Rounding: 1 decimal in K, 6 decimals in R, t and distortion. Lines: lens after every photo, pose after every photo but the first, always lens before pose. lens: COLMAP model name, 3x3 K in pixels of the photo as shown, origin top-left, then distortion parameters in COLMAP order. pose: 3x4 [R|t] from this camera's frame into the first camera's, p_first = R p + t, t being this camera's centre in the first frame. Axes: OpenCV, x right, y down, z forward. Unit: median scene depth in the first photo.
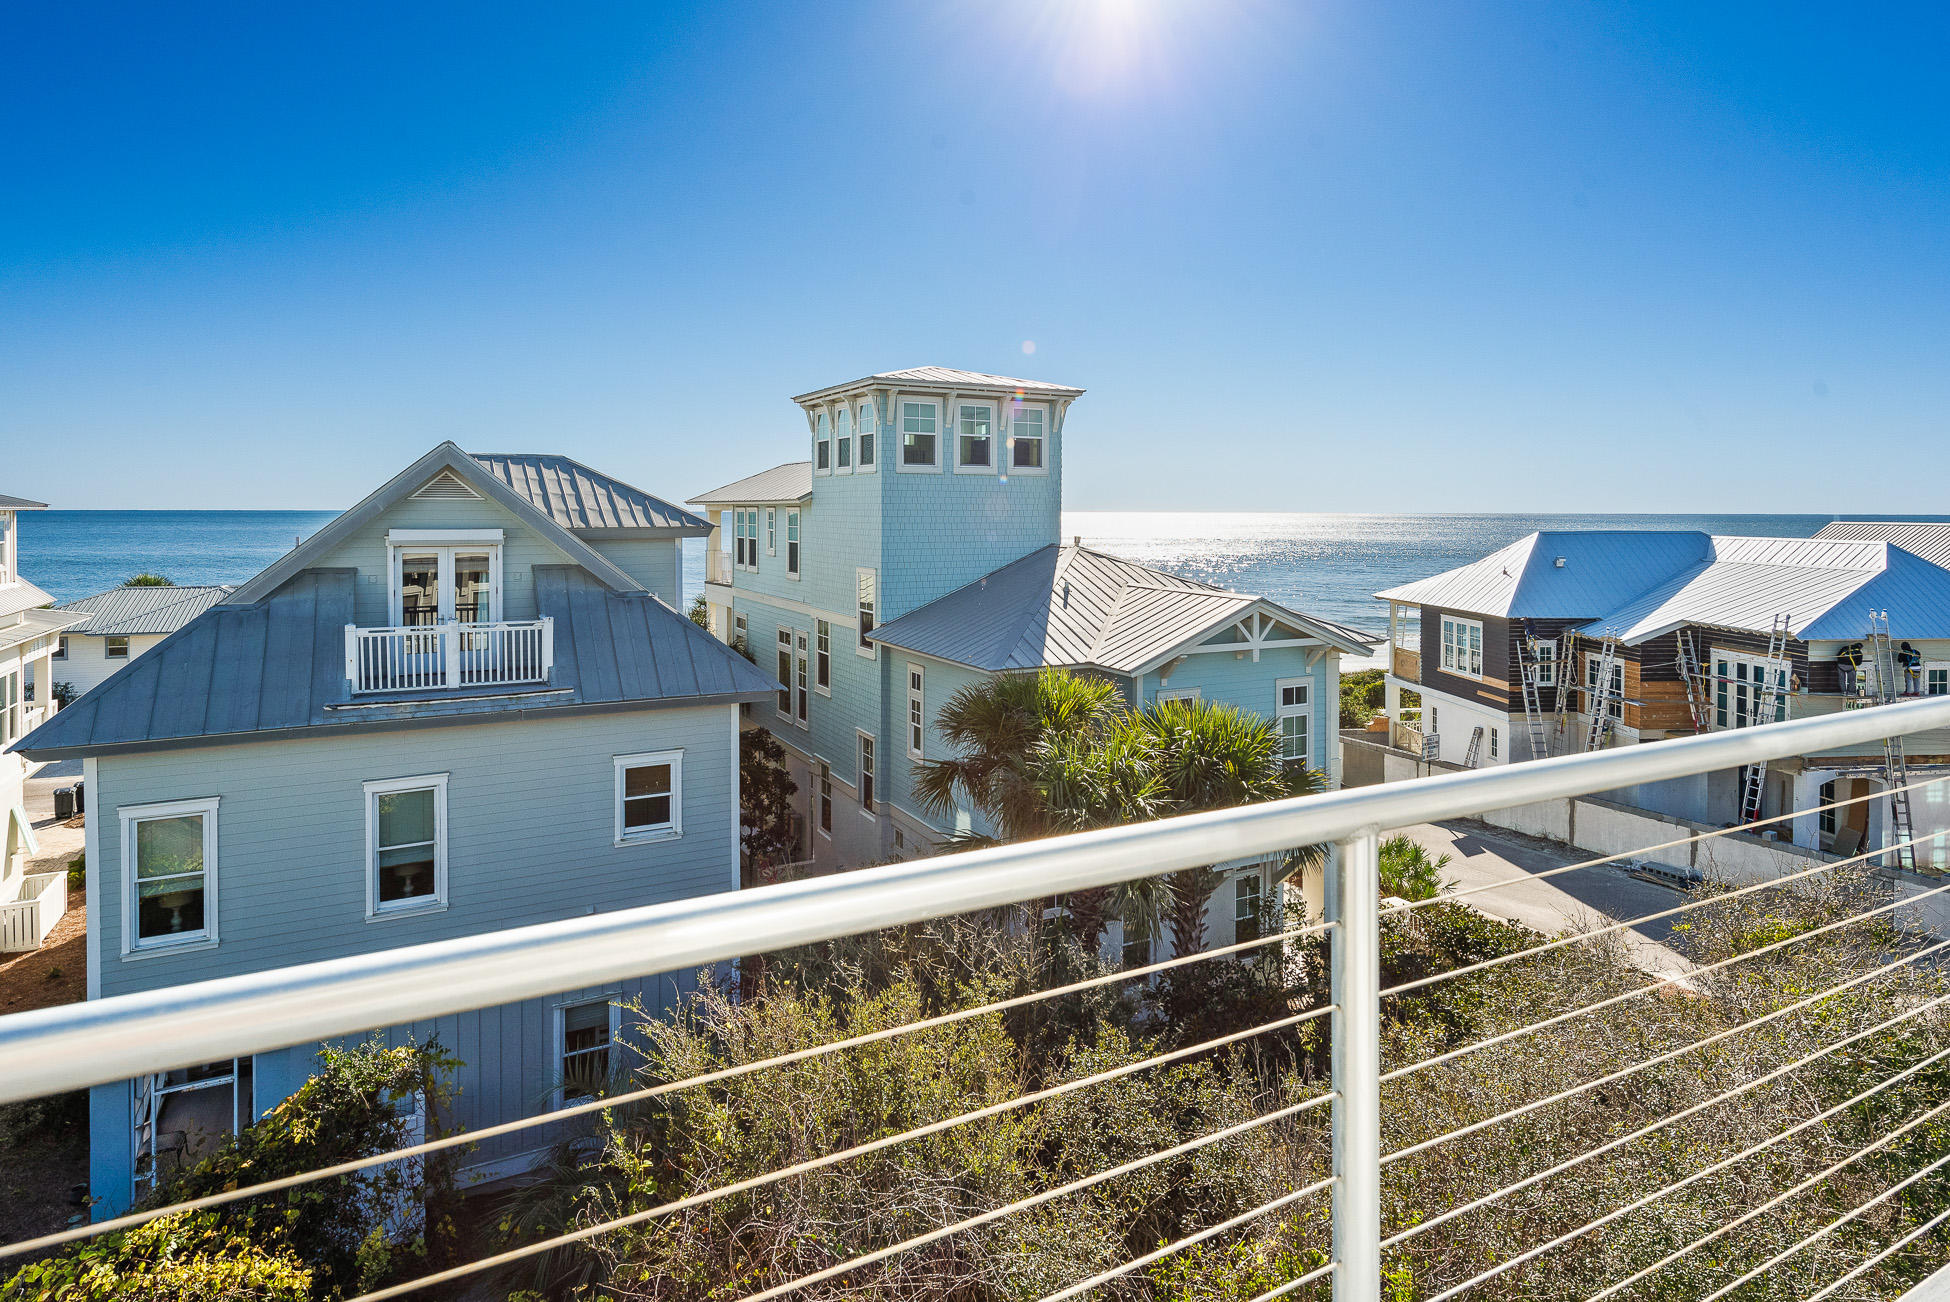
lens RADIAL K [[1092.9, 0, 972.5], [0, 1092.9, 530.6], [0, 0, 1]] dist [0.020556, -0.011069]
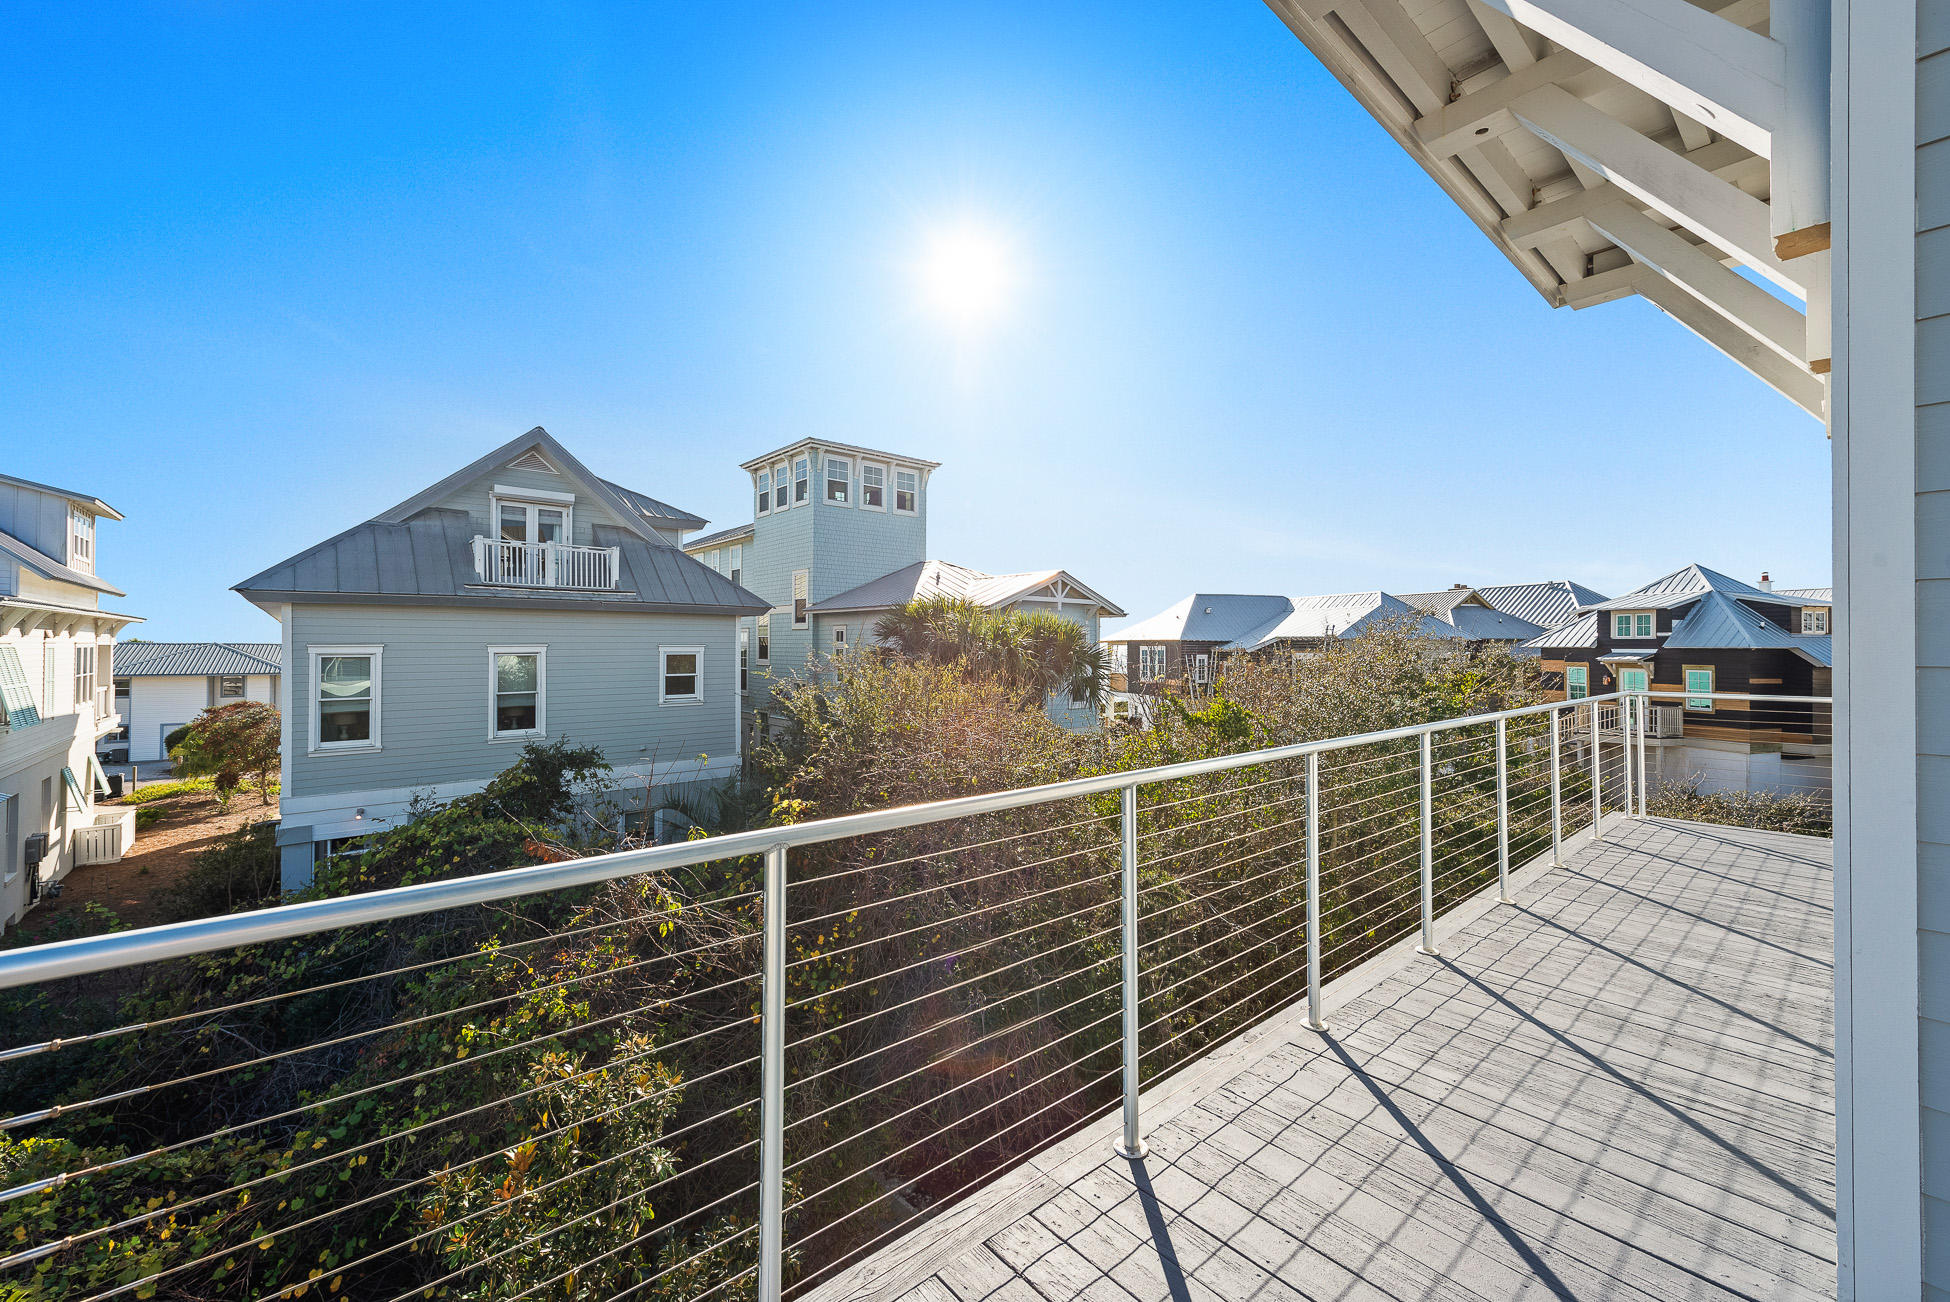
lens RADIAL K [[775.0, 0, 965.4], [0, 775.0, 642.4], [0, 0, 1]] dist [0.010049, -0.000777]
pose [[0.976649, 0.000385, 0.214839, -0.126276], [0.006276, 0.999521, -0.030320, 0.201904], [-0.214748, 0.030961, 0.976179, -0.097587]]
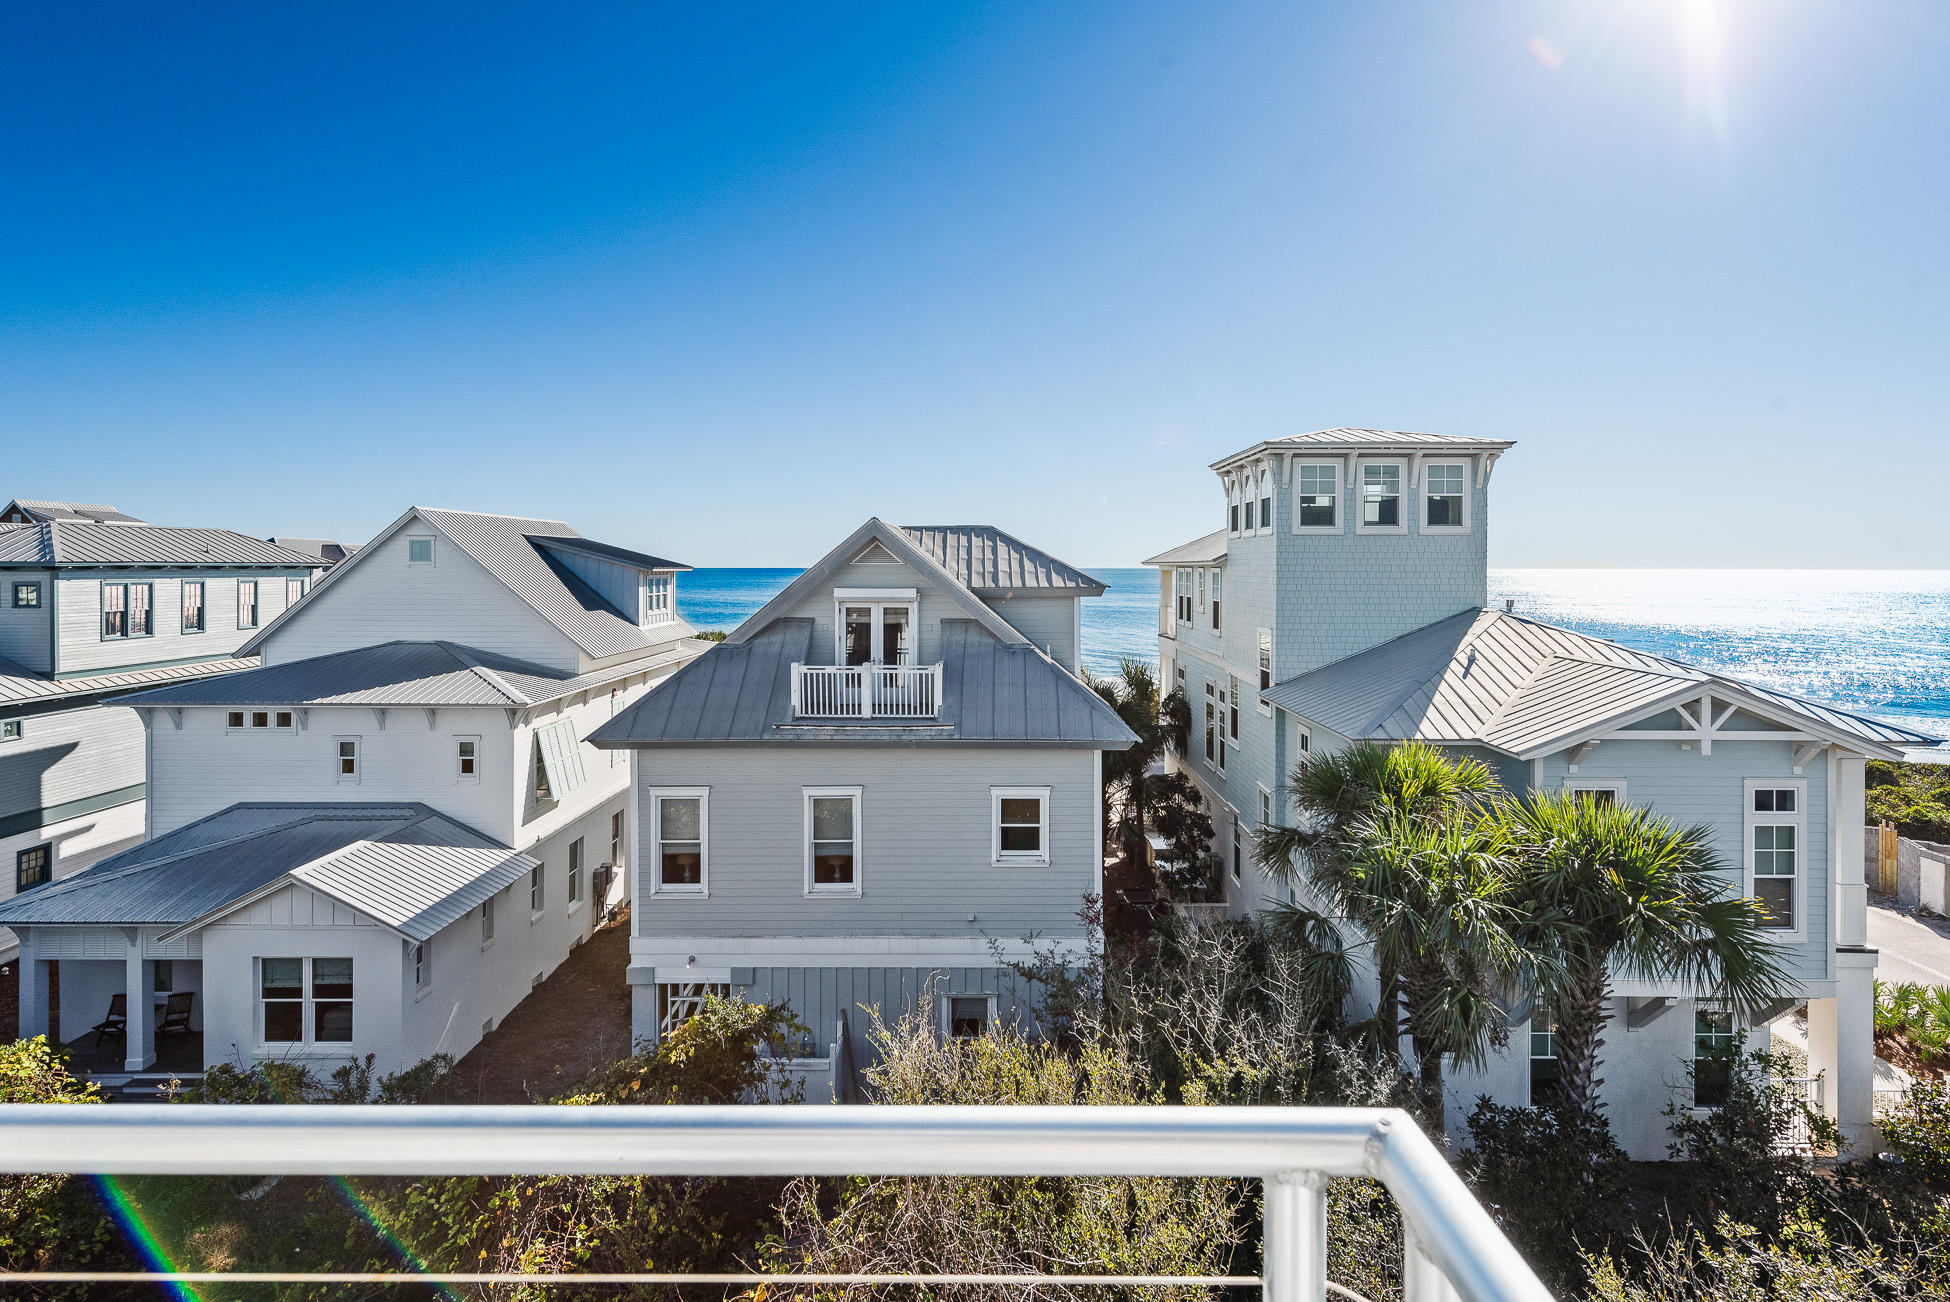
lens RADIAL K [[980.9, 0, 989.6], [0, 980.9, 582.3], [0, 0, 1]] dist [0.022844, -0.001257]
pose [[0.881325, 0.005570, -0.472478, 0.134312], [-0.007574, 0.999969, -0.002338, -0.005371], [0.472450, 0.005639, 0.881339, 0.075986]]
